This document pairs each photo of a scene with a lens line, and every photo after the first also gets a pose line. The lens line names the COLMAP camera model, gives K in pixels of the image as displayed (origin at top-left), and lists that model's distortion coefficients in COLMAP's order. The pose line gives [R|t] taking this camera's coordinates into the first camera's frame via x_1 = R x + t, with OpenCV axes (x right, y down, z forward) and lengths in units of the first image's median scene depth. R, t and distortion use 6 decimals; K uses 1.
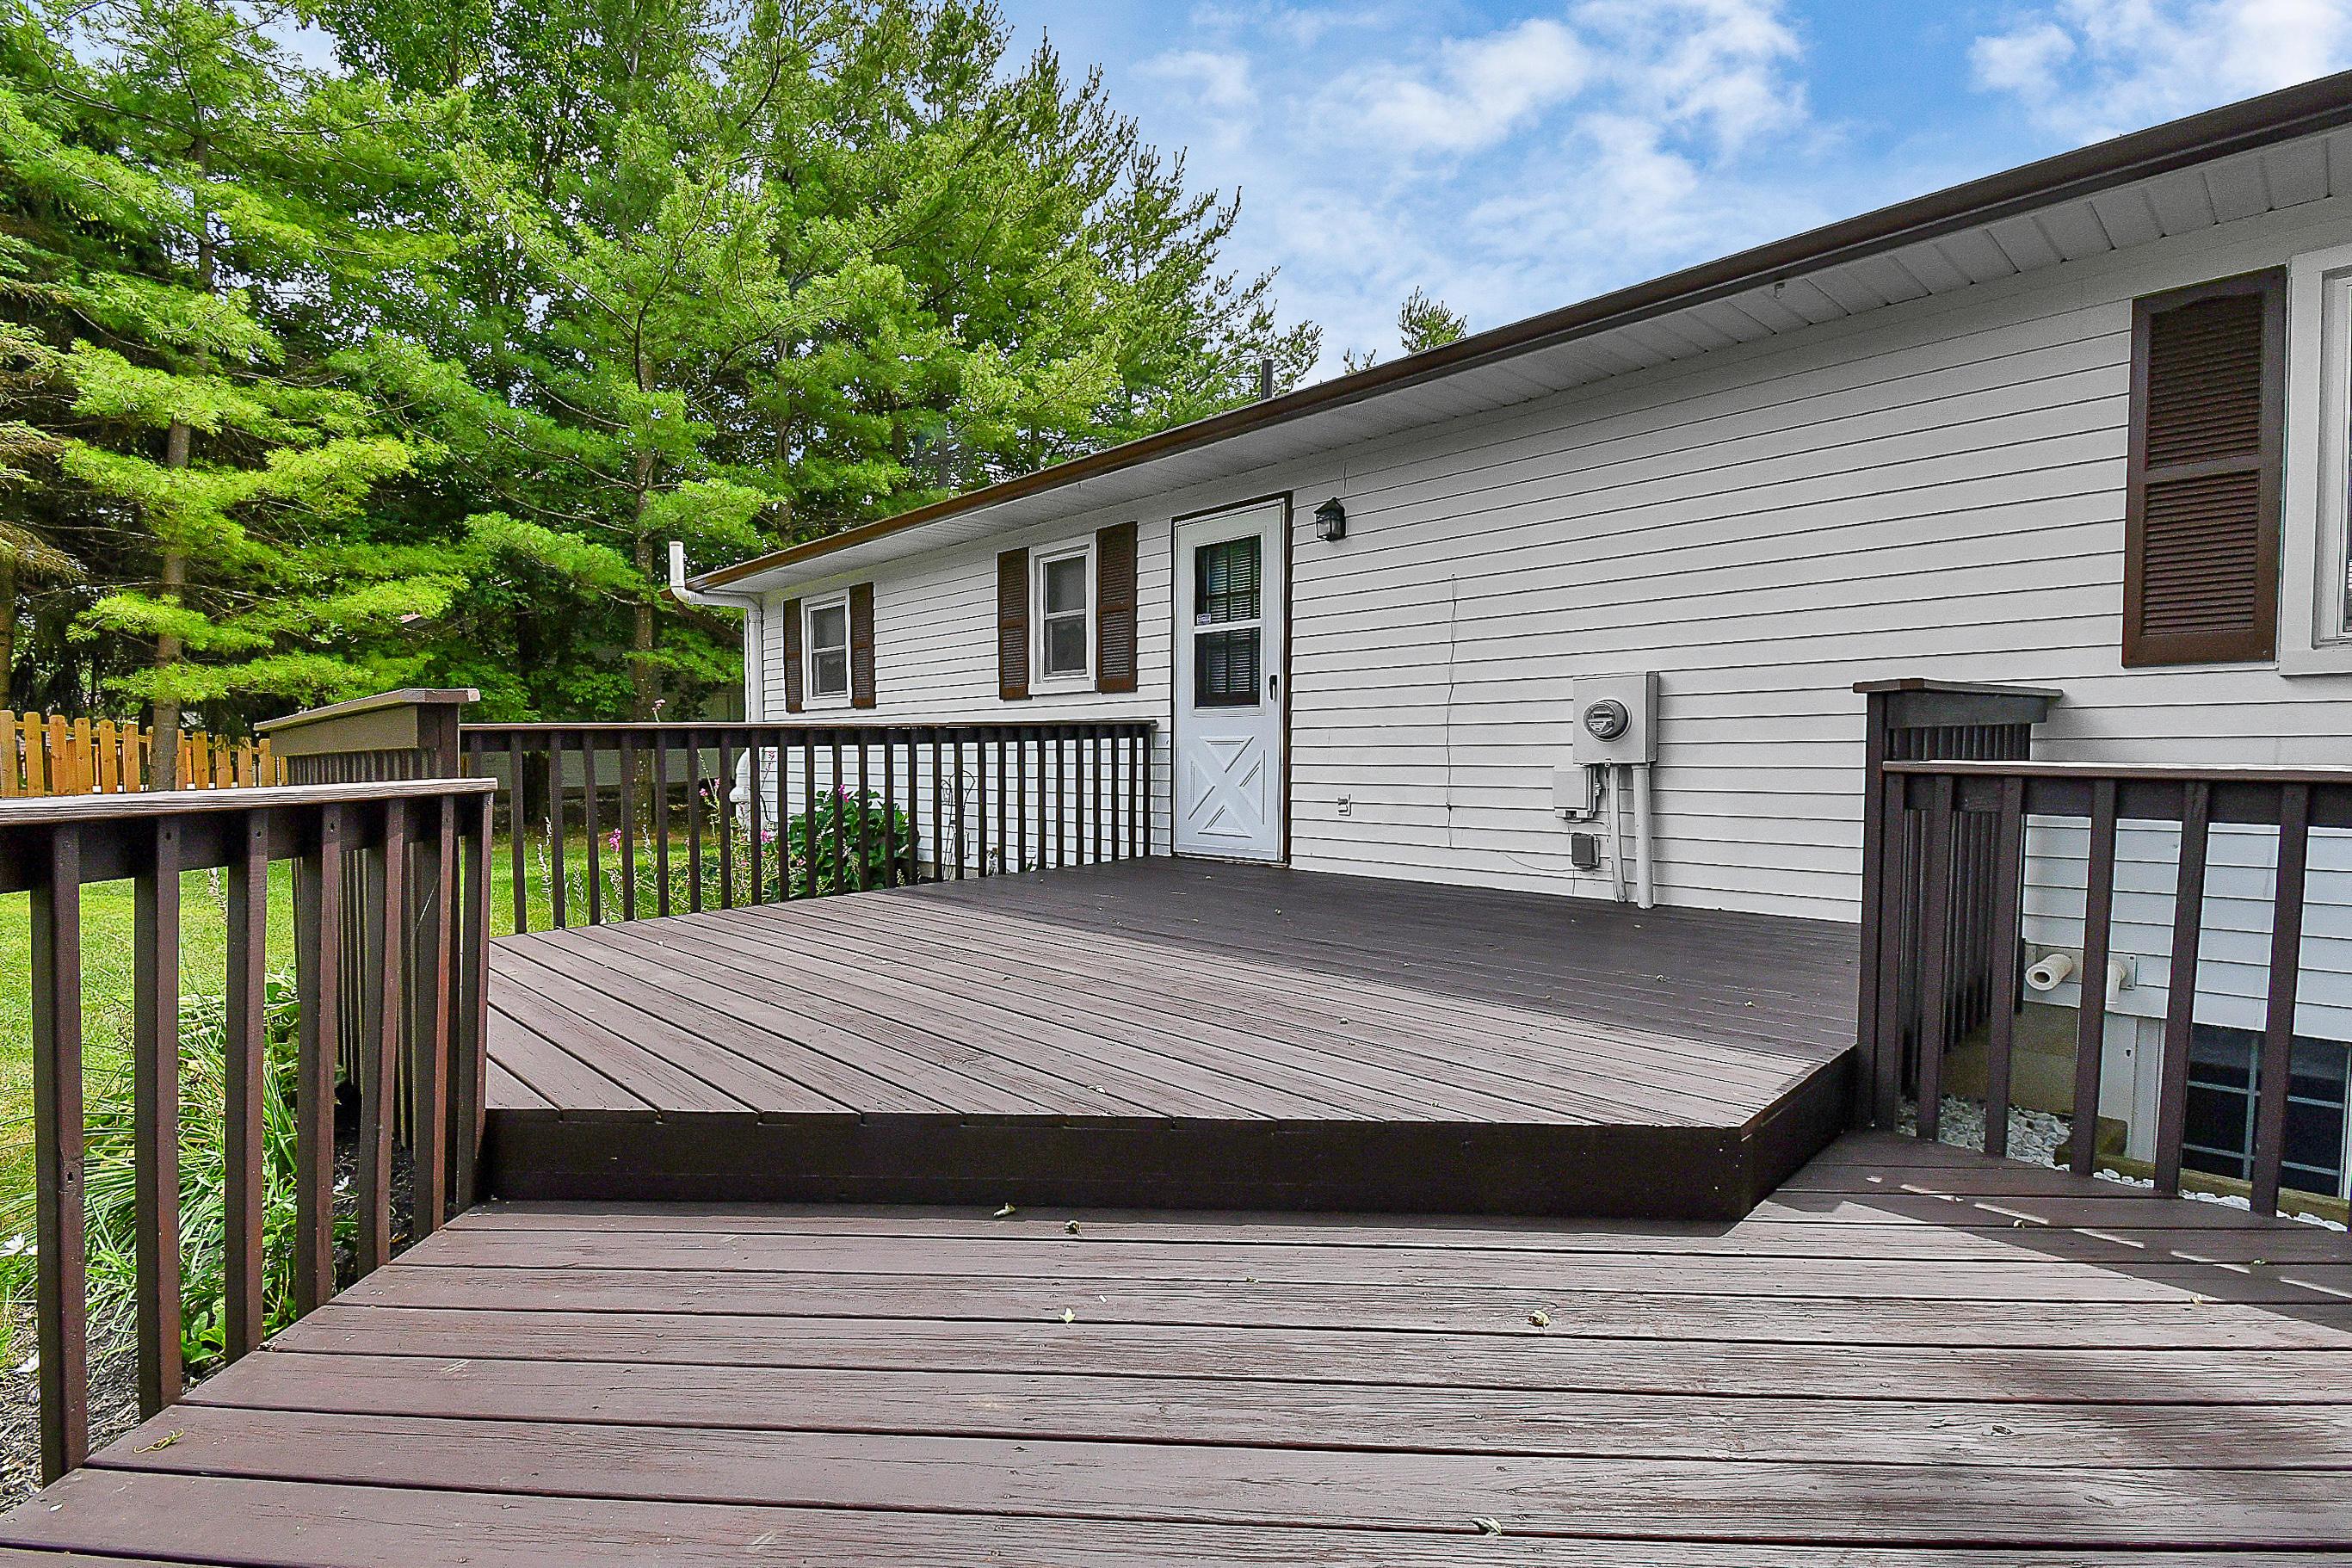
lens RADIAL K [[1061.3, 0, 1176.0], [0, 1061.3, 784.0], [0, 0, 1]] dist [0.023314, 0.000179]
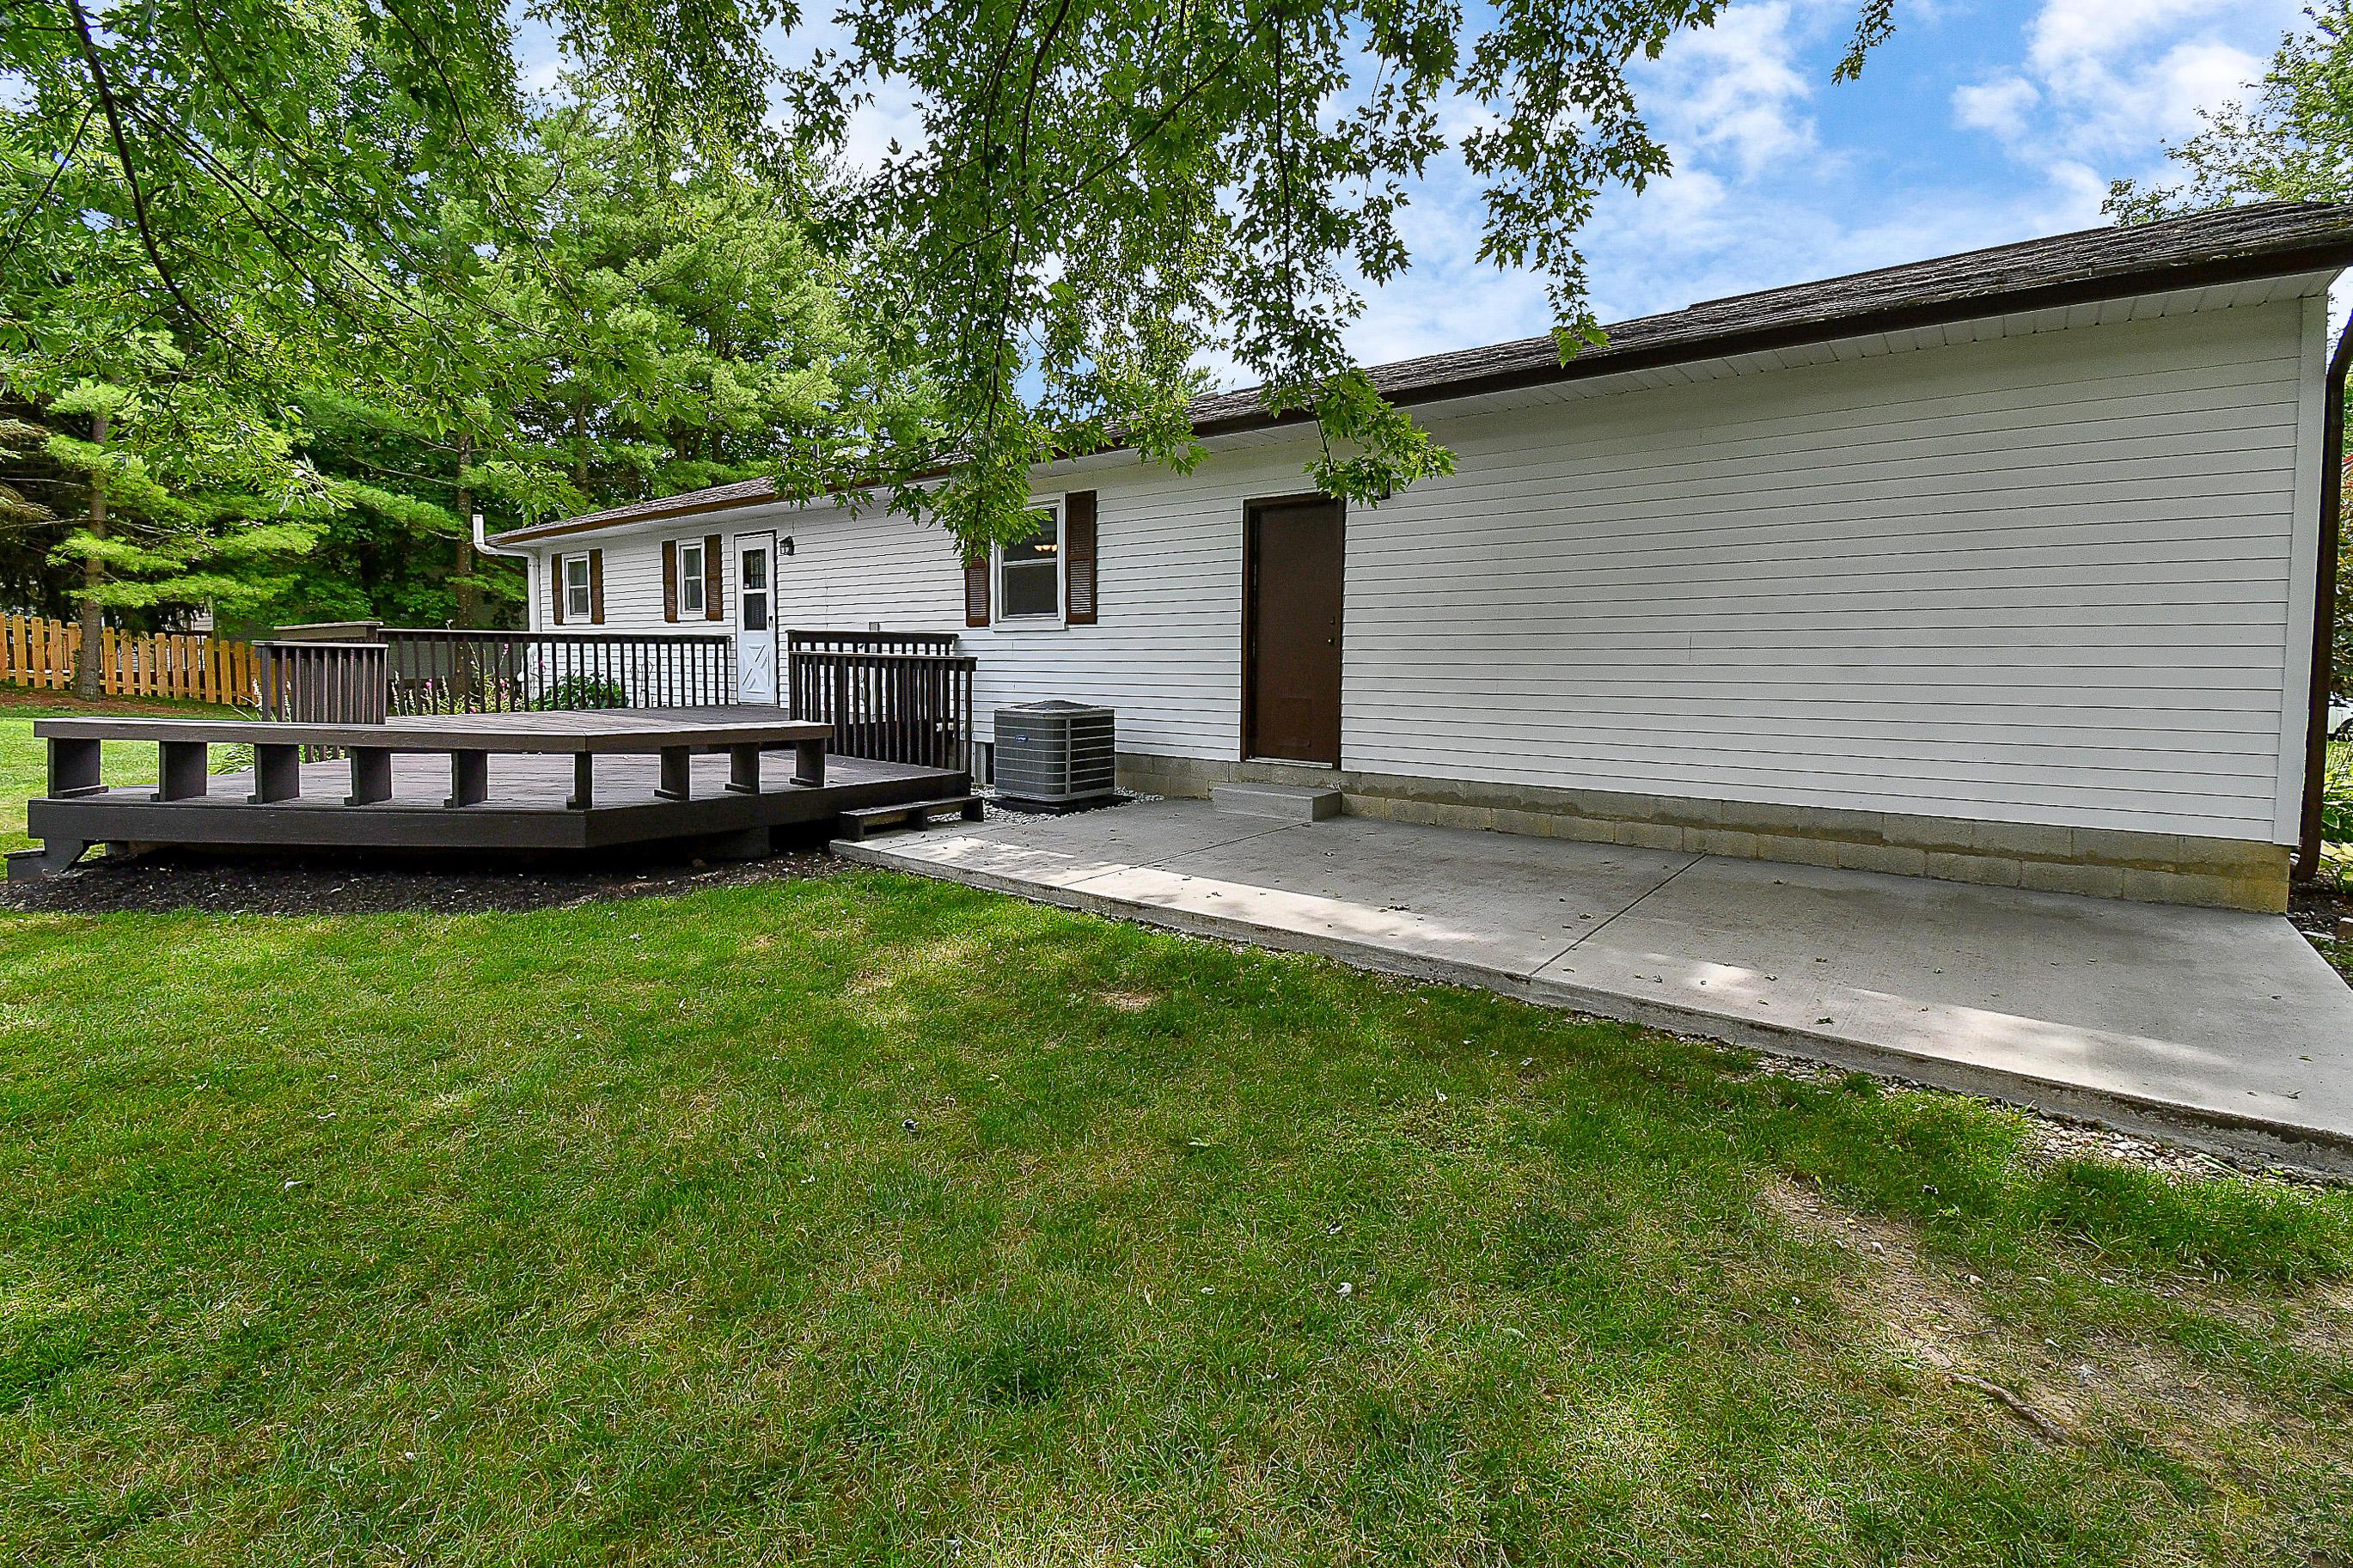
lens RADIAL K [[1017.5, 0, 1184.2], [0, 1017.5, 737.9], [0, 0, 1]] dist [0.001107, -0.000302]
pose [[0.990220, 0.013126, 0.138893, 0.384382], [-0.018171, 0.999218, 0.035119, 0.033138], [-0.138324, -0.037300, 0.989684, -0.688570]]
